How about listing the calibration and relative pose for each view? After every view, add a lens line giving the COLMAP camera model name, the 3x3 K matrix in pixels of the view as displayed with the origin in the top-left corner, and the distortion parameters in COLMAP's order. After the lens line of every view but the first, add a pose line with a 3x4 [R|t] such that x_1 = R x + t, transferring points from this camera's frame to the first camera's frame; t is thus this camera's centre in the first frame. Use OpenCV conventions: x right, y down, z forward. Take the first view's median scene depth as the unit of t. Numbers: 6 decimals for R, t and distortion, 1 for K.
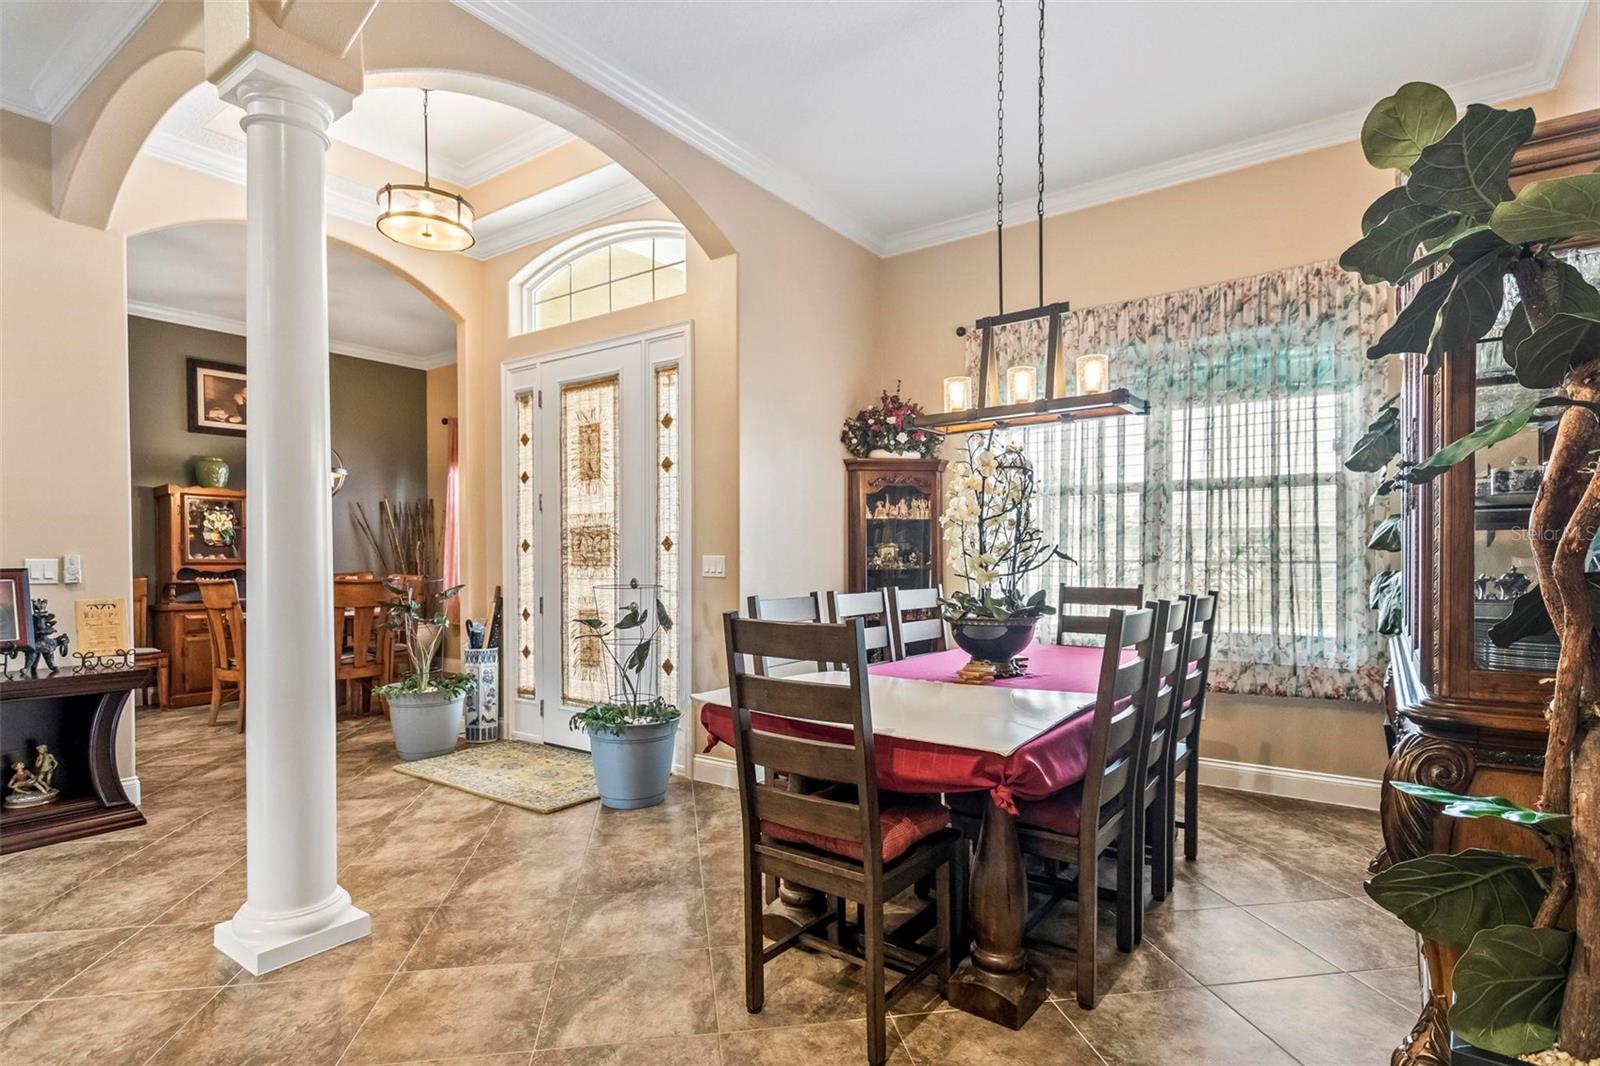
lens RADIAL K [[821.7, 0, 791.5], [0, 821.7, 561.2], [0, 0, 1]] dist [0.015685, -0.002259]
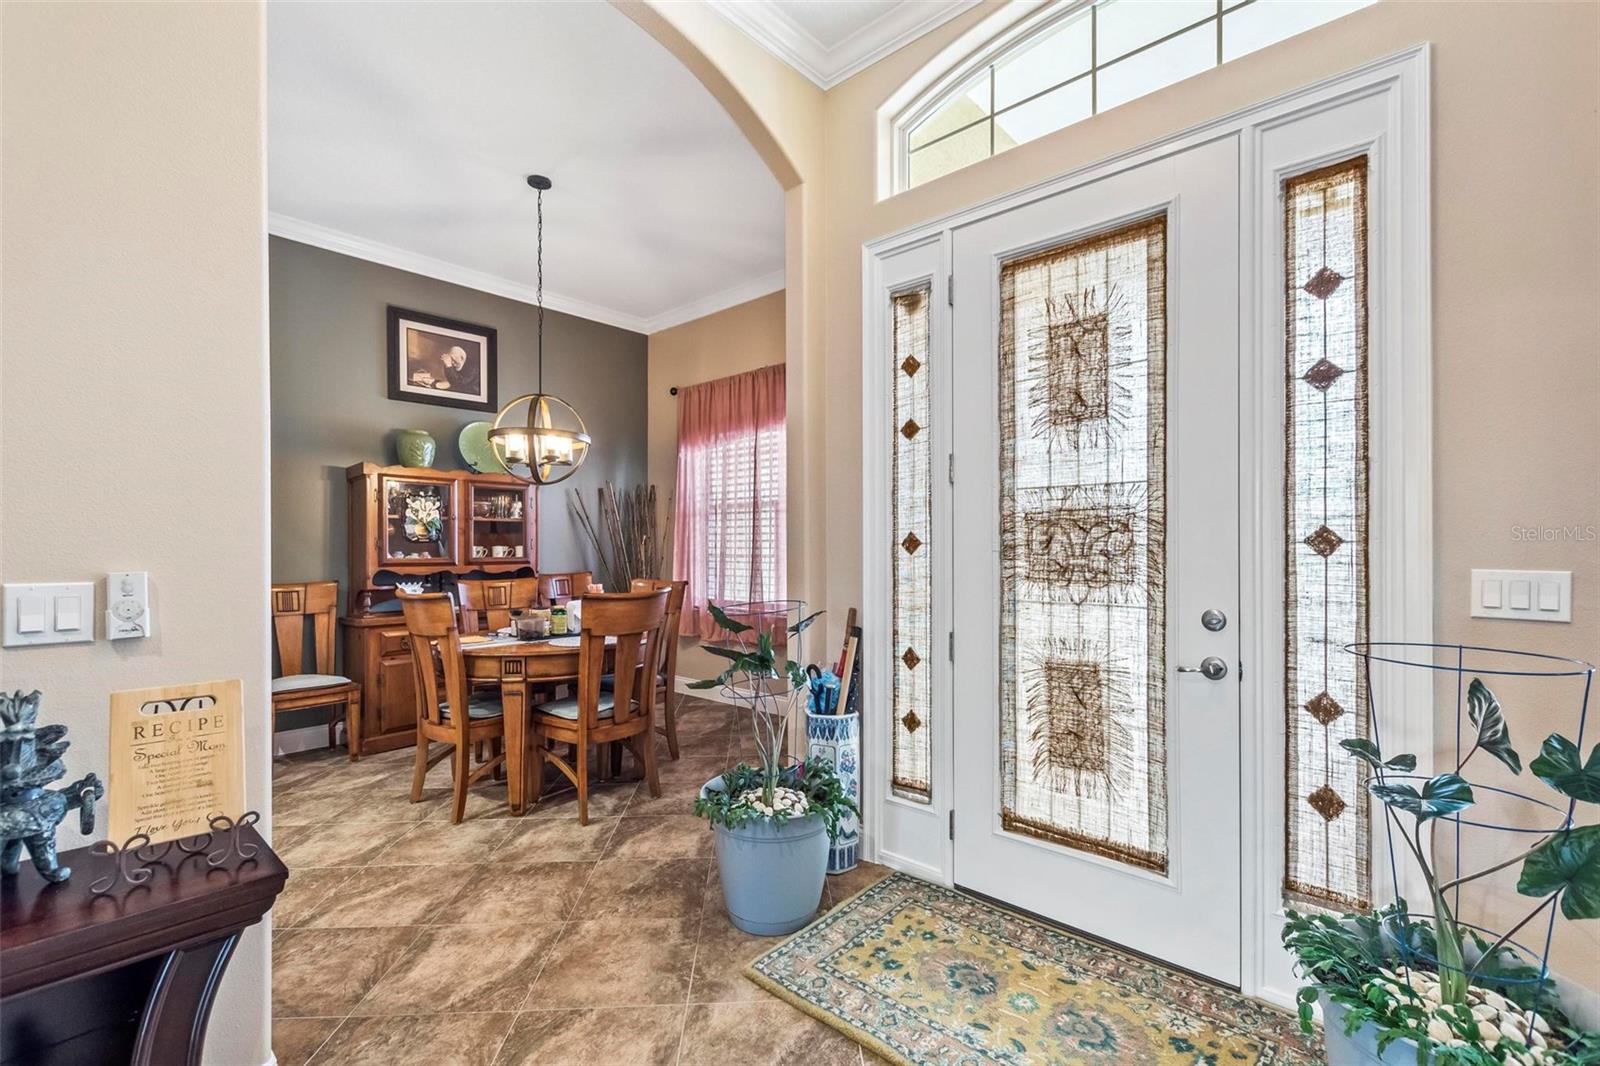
lens RADIAL K [[694.0, 0, 813.5], [0, 694.0, 544.7], [0, 0, 1]] dist [0.002727, -0.000929]
pose [[0.996355, 0.000177, -0.085304, -0.349093], [-0.000841, 0.999970, -0.007748, -0.013853], [0.085300, 0.007791, 0.996325, 0.490141]]
